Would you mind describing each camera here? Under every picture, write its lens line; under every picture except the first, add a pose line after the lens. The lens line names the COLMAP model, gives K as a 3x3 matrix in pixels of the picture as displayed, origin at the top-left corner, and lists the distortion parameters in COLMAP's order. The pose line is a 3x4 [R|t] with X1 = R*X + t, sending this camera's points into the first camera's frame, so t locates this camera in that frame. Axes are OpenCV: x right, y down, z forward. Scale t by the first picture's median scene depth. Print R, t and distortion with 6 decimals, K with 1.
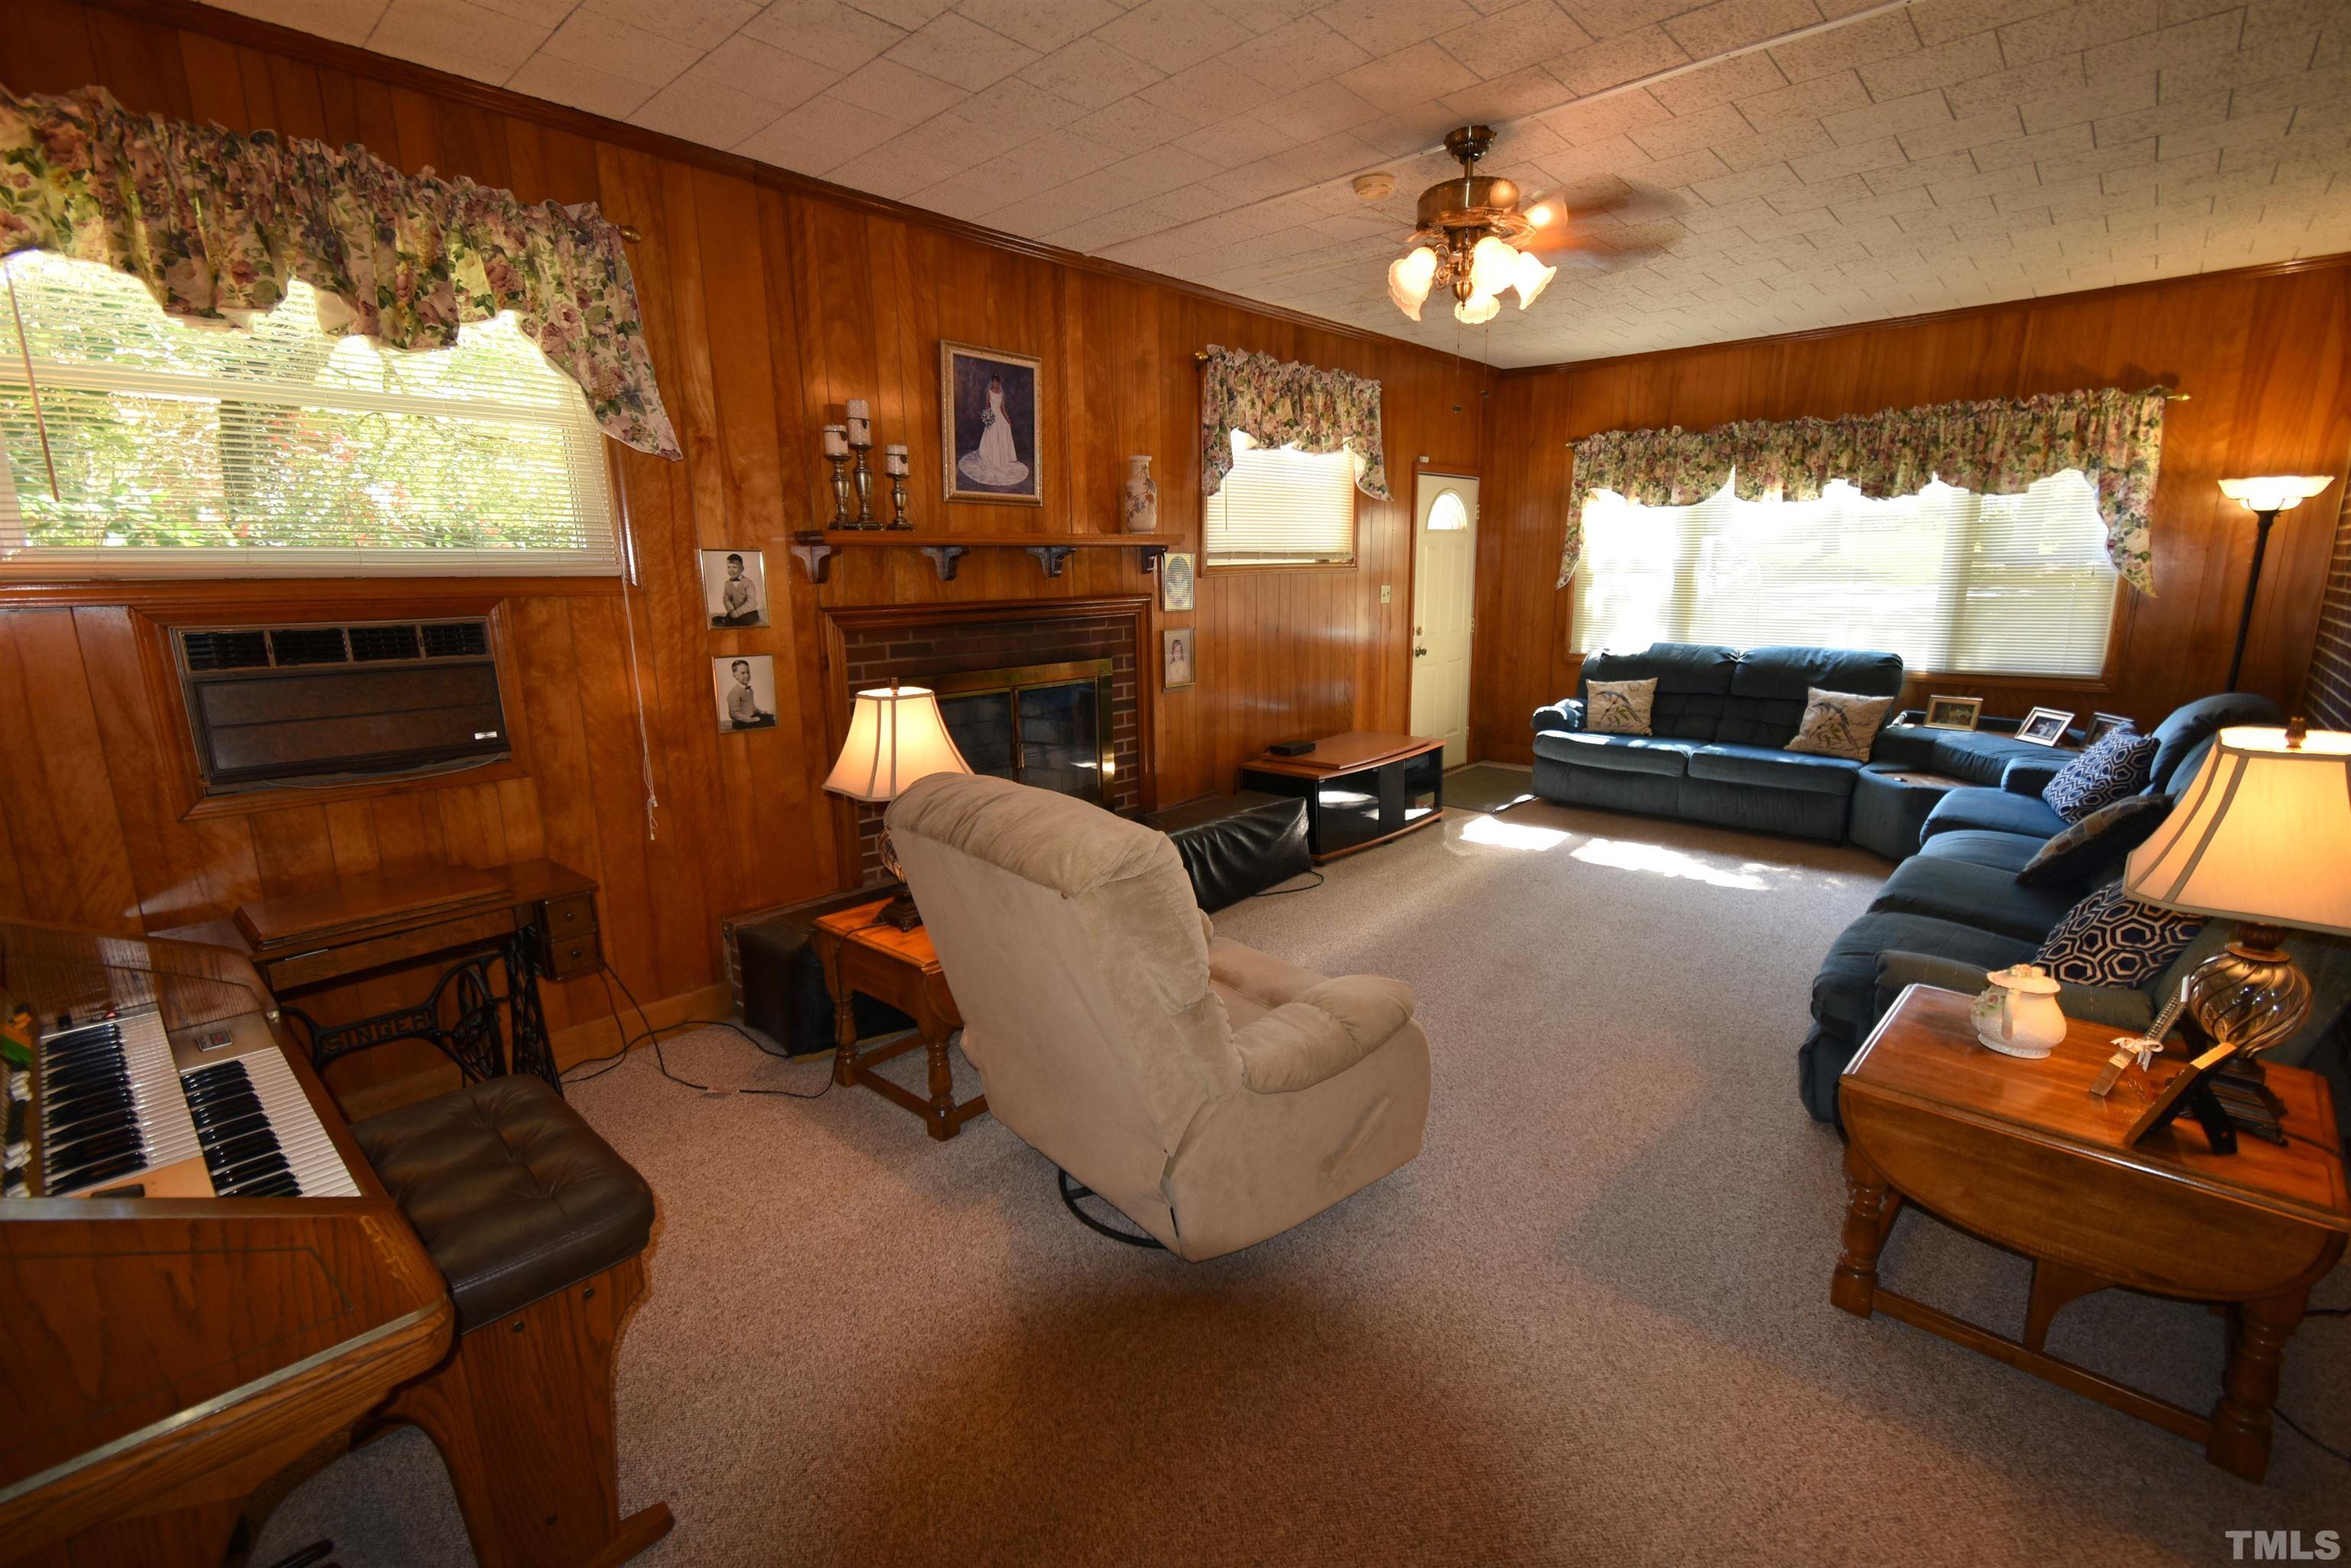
lens RADIAL K [[1035.0, 0, 1187.8], [0, 1035.0, 787.9], [0, 0, 1]] dist [0.008416, -0.003900]
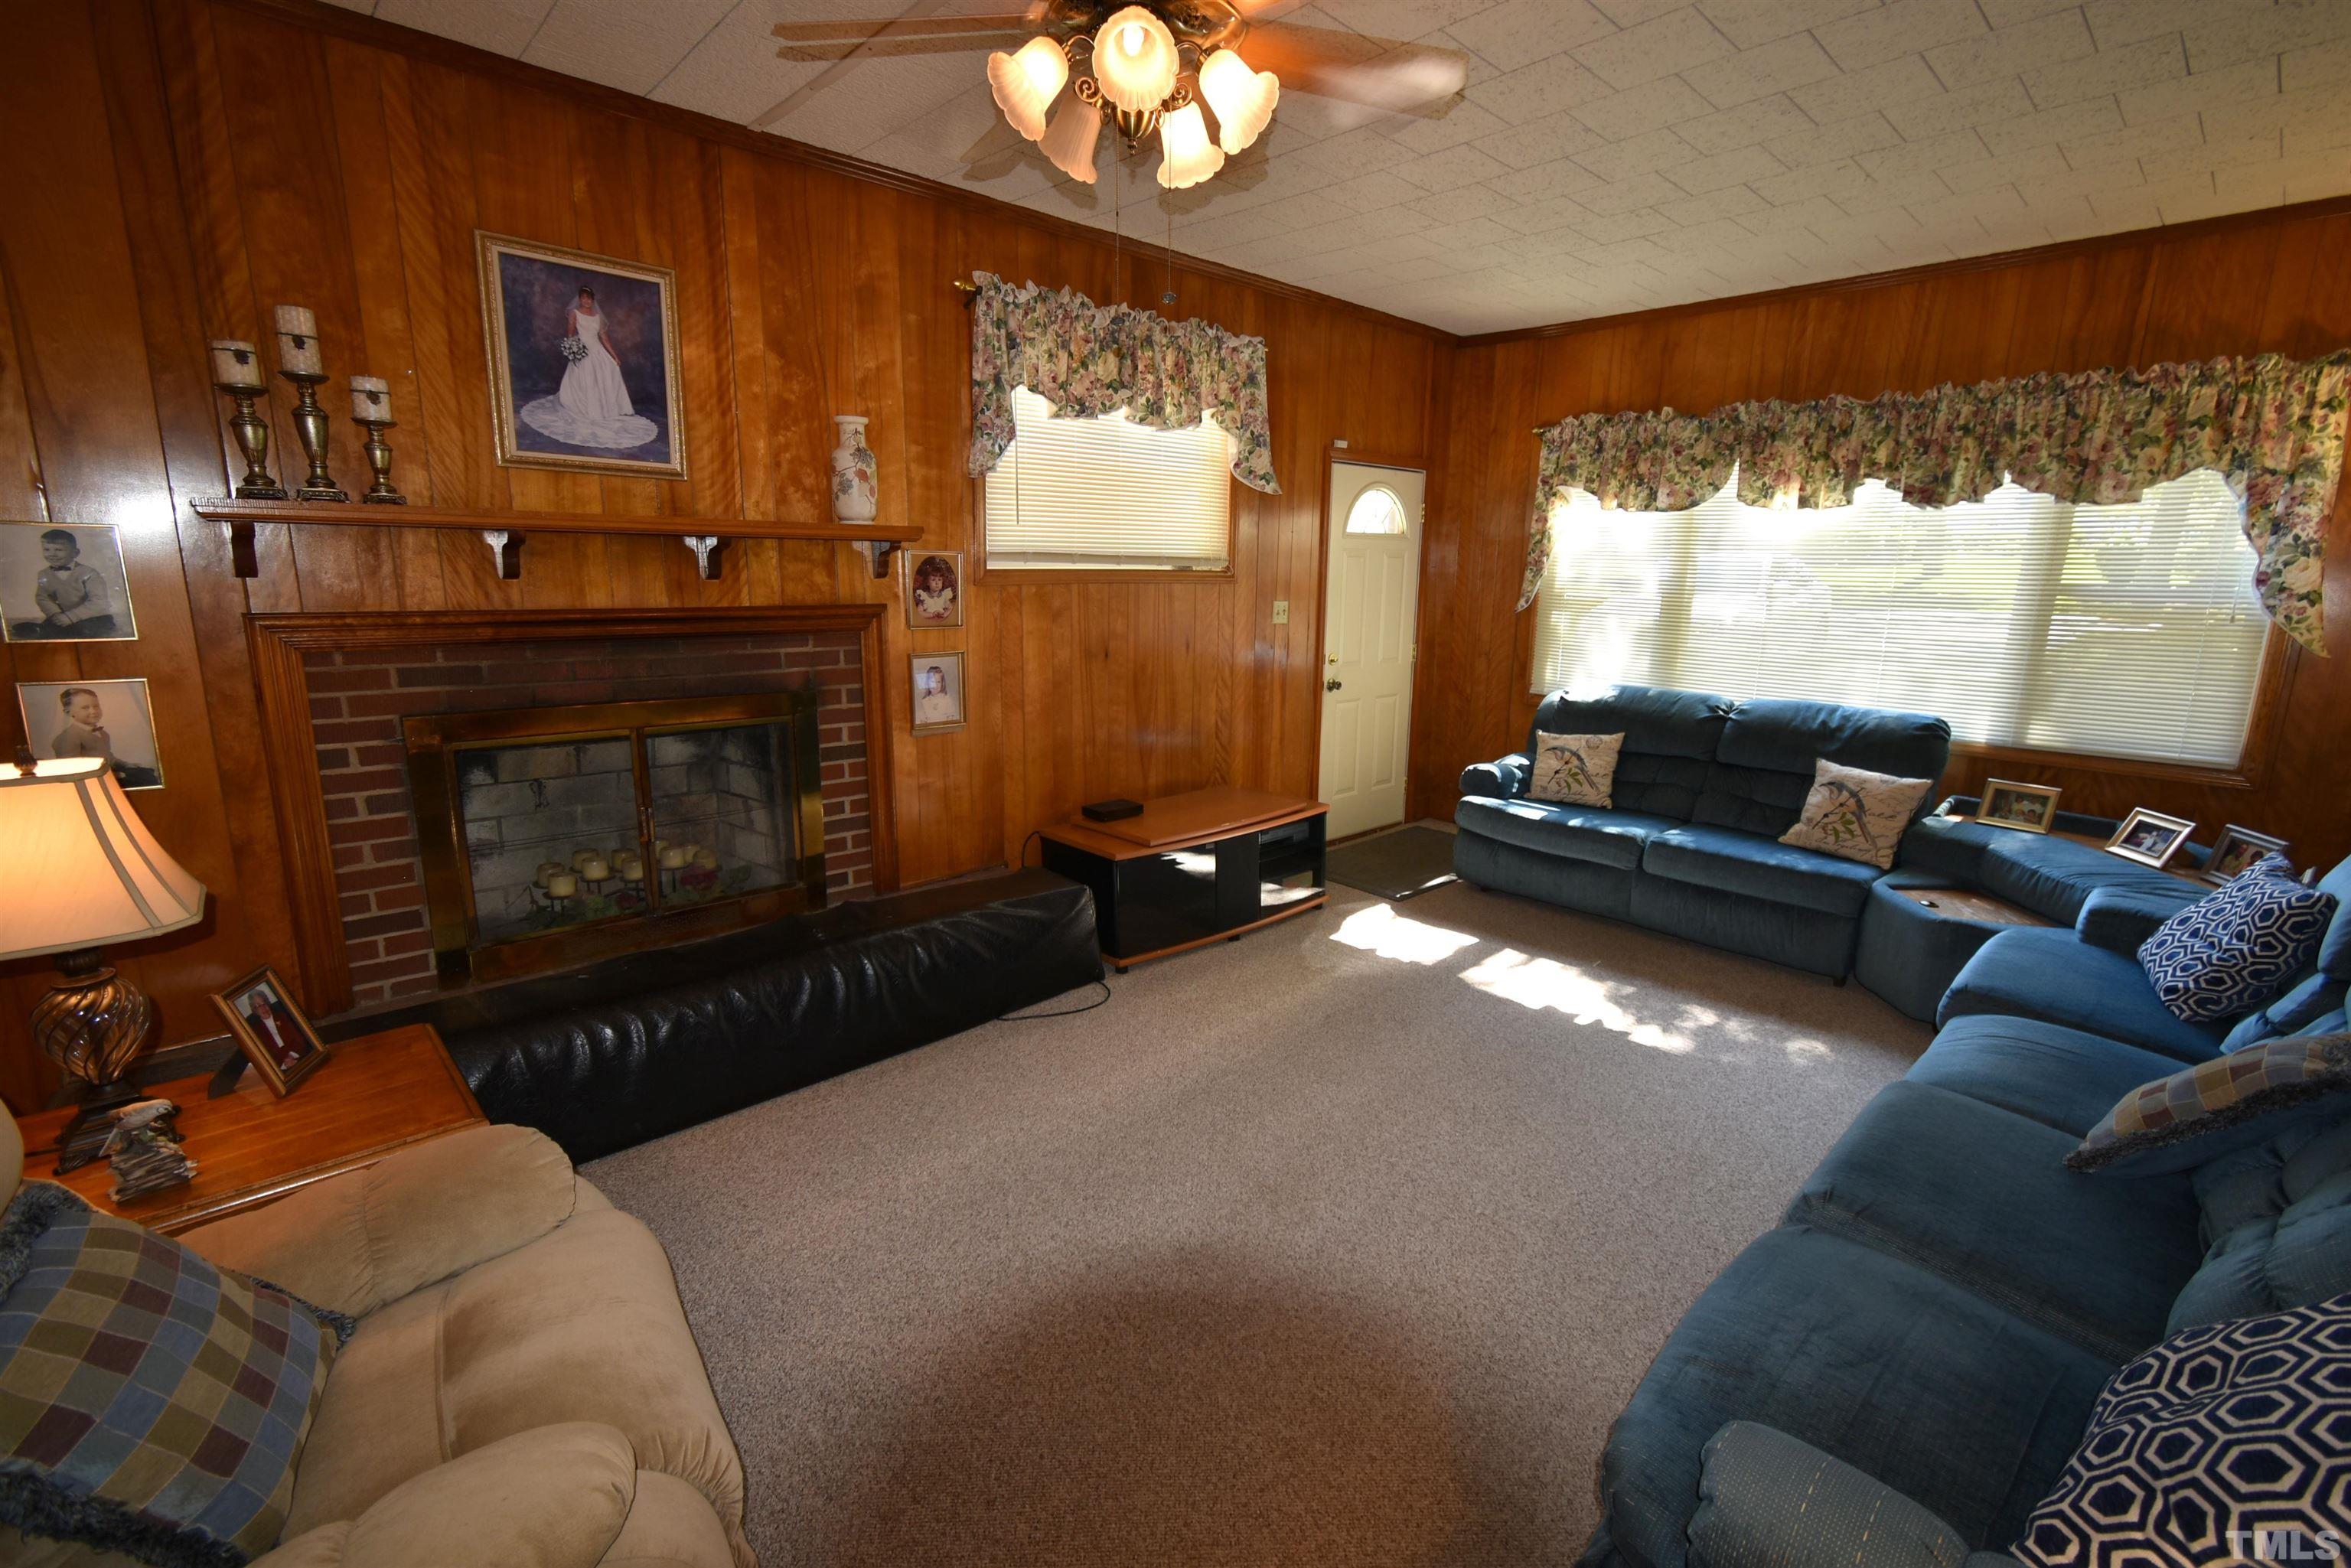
lens RADIAL K [[1042.0, 0, 1177.9], [0, 1042.0, 788.1], [0, 0, 1]] dist [0.007935, -0.004339]
pose [[0.996628, 0.044728, -0.068786, 0.208212], [-0.044959, 0.998987, -0.001810, -0.057341], [0.068635, 0.004897, 0.997630, 0.239820]]
